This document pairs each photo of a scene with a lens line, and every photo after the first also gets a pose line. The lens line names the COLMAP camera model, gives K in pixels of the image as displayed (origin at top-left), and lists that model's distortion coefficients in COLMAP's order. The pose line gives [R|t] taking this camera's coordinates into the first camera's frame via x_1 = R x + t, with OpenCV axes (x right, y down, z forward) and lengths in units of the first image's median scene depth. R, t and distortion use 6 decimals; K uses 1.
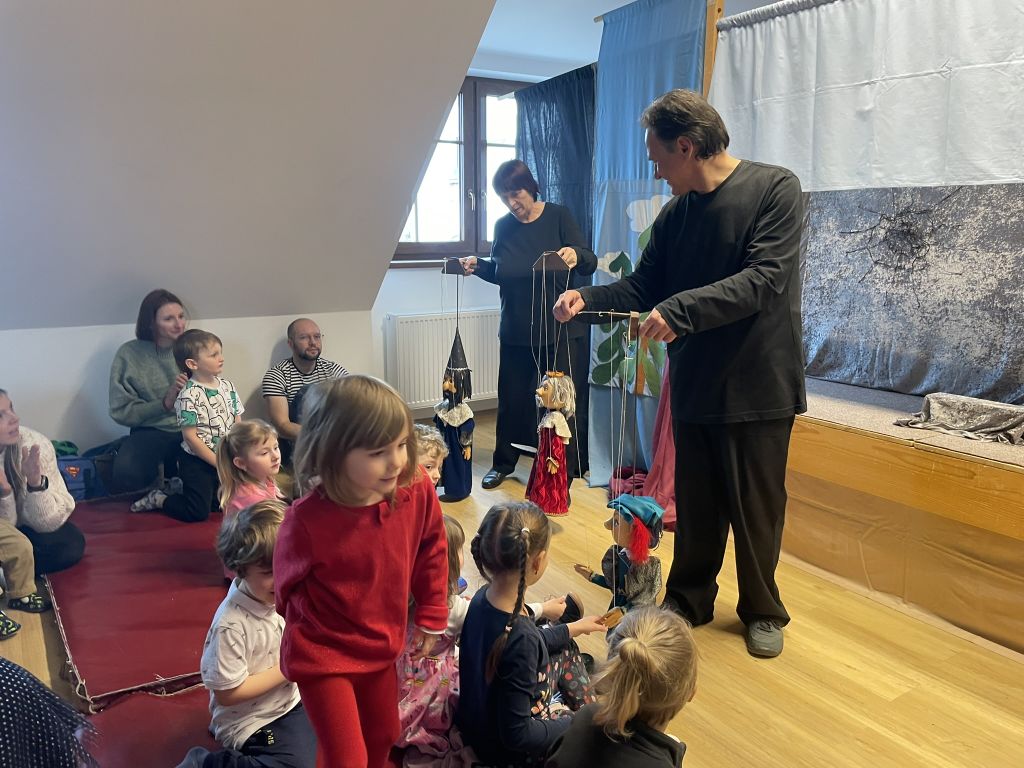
lens RADIAL K [[779.4, 0, 493.0], [0, 779.4, 369.2], [0, 0, 1]] dist [0.068520, -0.099535]
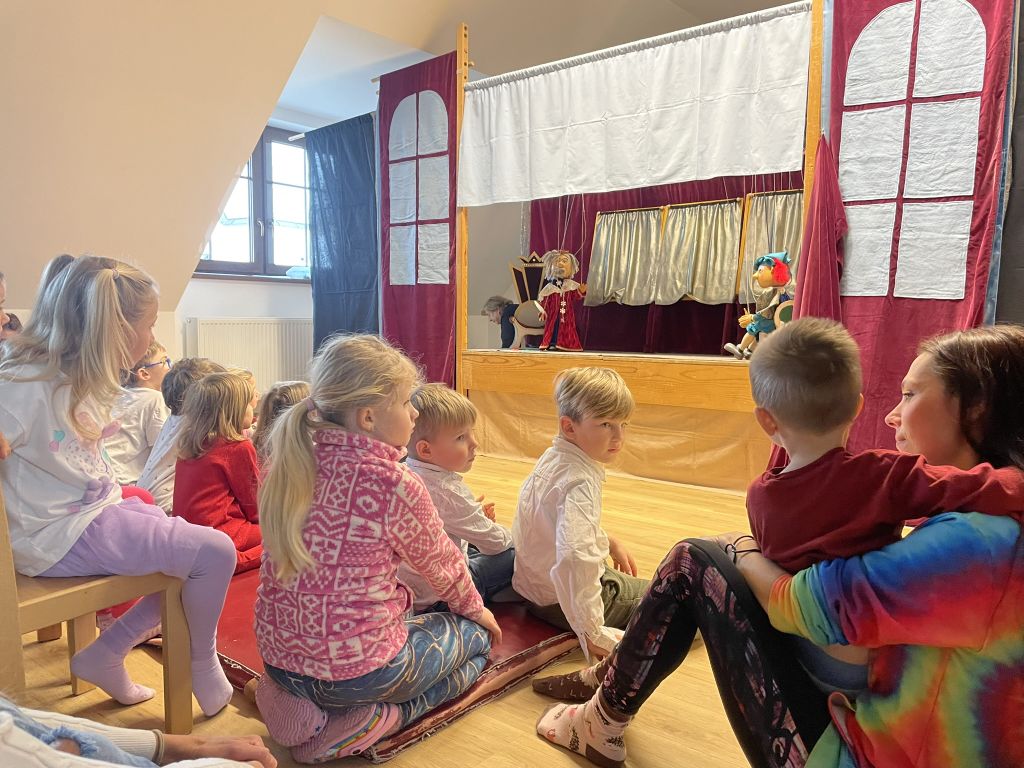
lens RADIAL K [[779.4, 0, 495.9], [0, 779.4, 384.3], [0, 0, 1]] dist [0.068520, -0.099535]
pose [[0.947552, -0.015992, 0.319201, -0.120046], [0.046540, 0.995006, -0.088305, 0.220906], [-0.316194, 0.098529, 0.943564, -0.298758]]
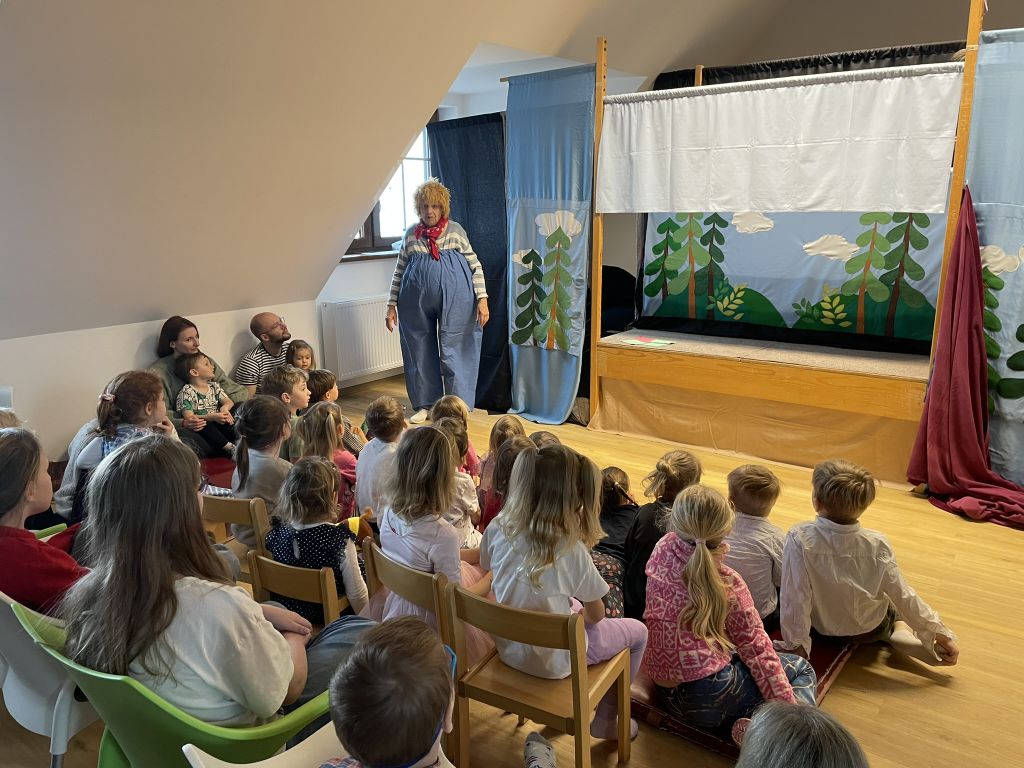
lens RADIAL K [[779.4, 0, 503.8], [0, 779.4, 389.0], [0, 0, 1]] dist [0.068520, -0.099535]
pose [[0.935146, -0.092862, 0.341874, -0.457088], [0.073127, 0.994849, 0.070198, -0.001661], [-0.346632, -0.040645, 0.937120, -0.371906]]
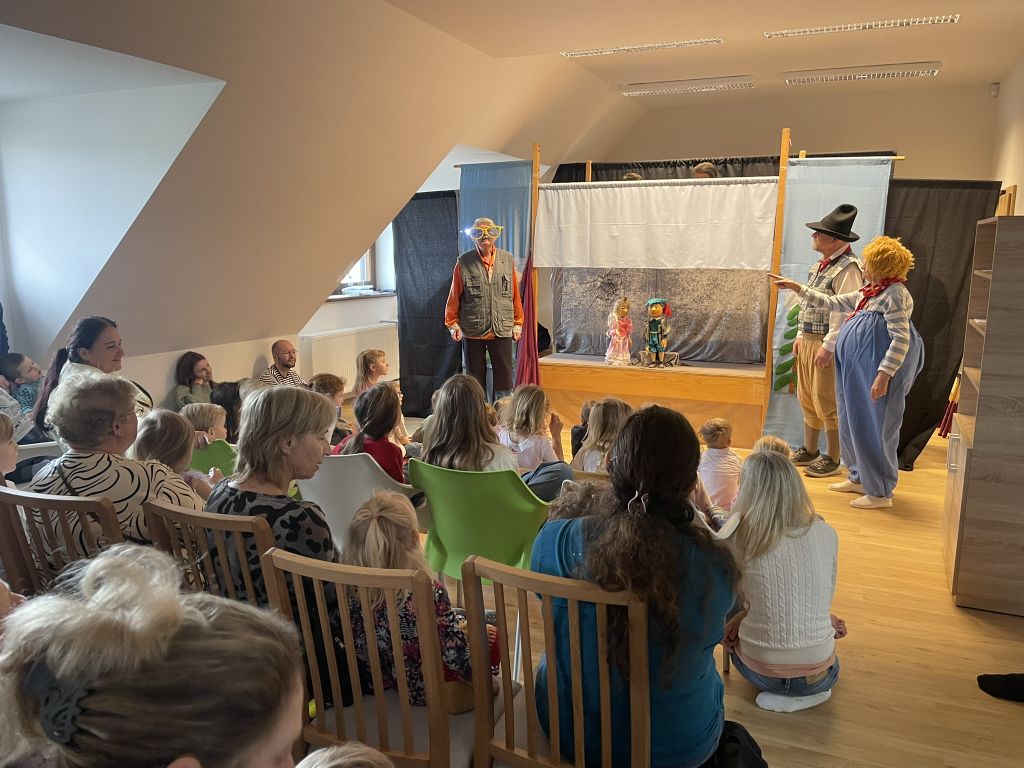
lens RADIAL K [[779.4, 0, 512.7], [0, 779.4, 391.6], [0, 0, 1]] dist [0.068520, -0.099535]
pose [[0.819700, -0.087342, 0.566095, -0.987945], [0.090179, 0.995659, 0.023041, 0.055500], [-0.565650, 0.032163, 0.824018, -0.658828]]
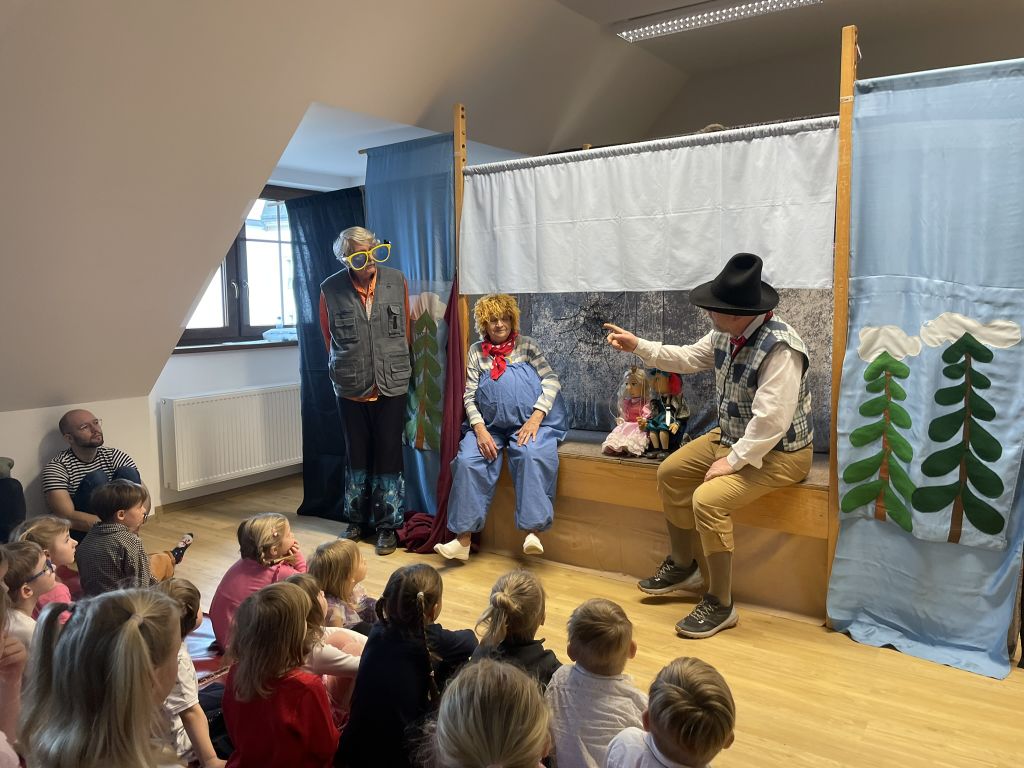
lens RADIAL K [[779.4, 0, 514.5], [0, 779.4, 369.9], [0, 0, 1]] dist [0.068520, -0.099535]
pose [[0.917578, -0.043446, 0.395175, -0.178648], [0.079933, 0.993873, -0.076333, 0.014548], [-0.389438, 0.101629, 0.915429, -0.230098]]
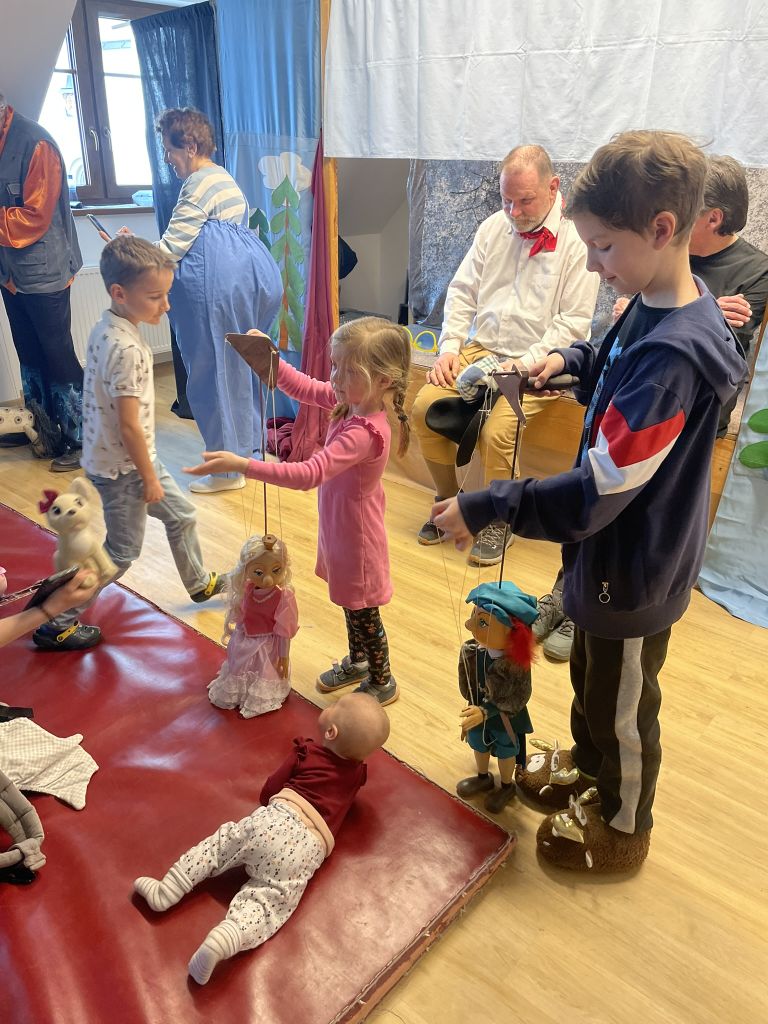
lens RADIAL K [[779.4, 0, 391.5], [0, 779.4, 510.2], [0, 0, 1]] dist [0.068520, -0.099535]
pose [[0.955125, -0.108730, 0.275525, 0.006213], [0.036260, 0.966114, 0.255558, -0.028925], [-0.293975, -0.234099, 0.926702, -0.120640]]
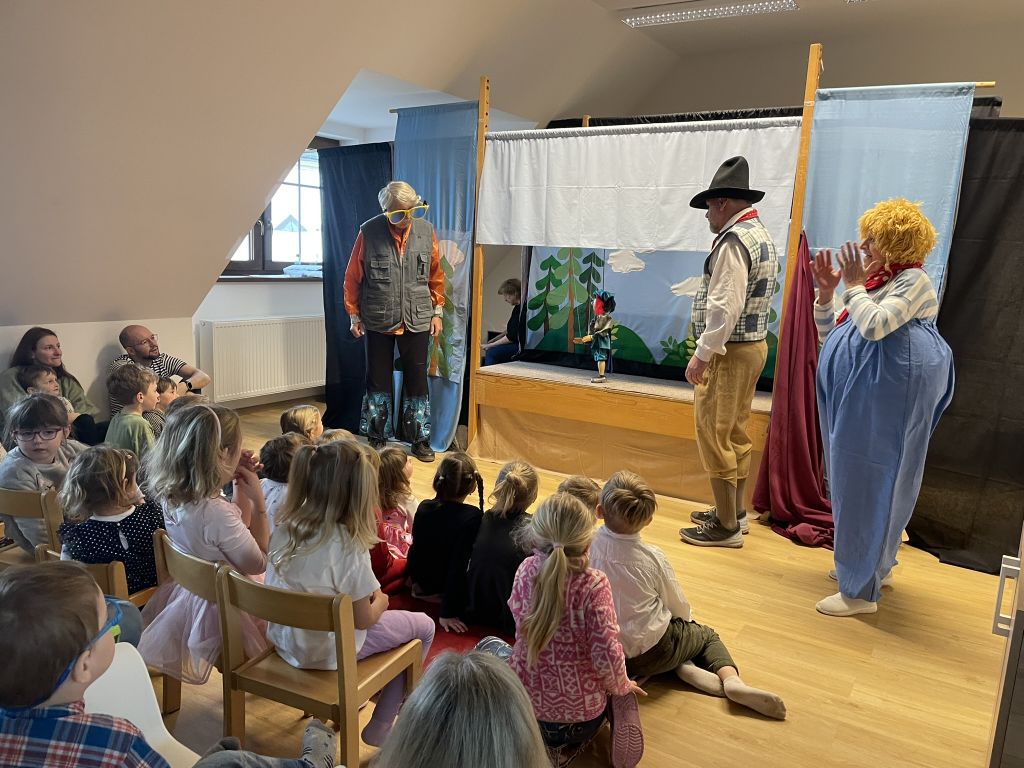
lens RADIAL K [[779.4, 0, 516.1], [0, 779.4, 393.1], [0, 0, 1]] dist [0.068520, -0.099535]
pose [[0.896311, -0.039026, 0.441705, -0.365043], [0.034587, 0.999238, 0.018103, 0.050173], [-0.442075, -0.000949, 0.896978, -0.426249]]
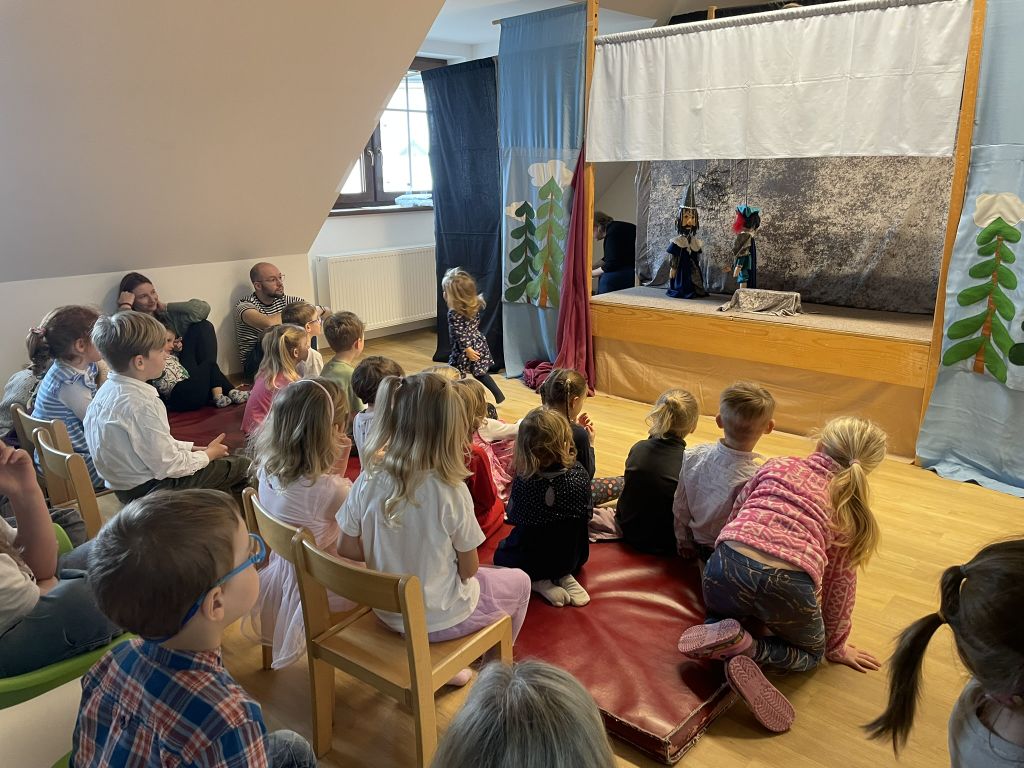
lens RADIAL K [[779.4, 0, 498.1], [0, 779.4, 374.5], [0, 0, 1]] dist [0.068520, -0.099535]
pose [[0.961104, -0.080447, 0.264210, -0.304801], [0.059224, 0.994416, 0.087343, 0.031149], [-0.269761, -0.068298, 0.960502, -0.359708]]
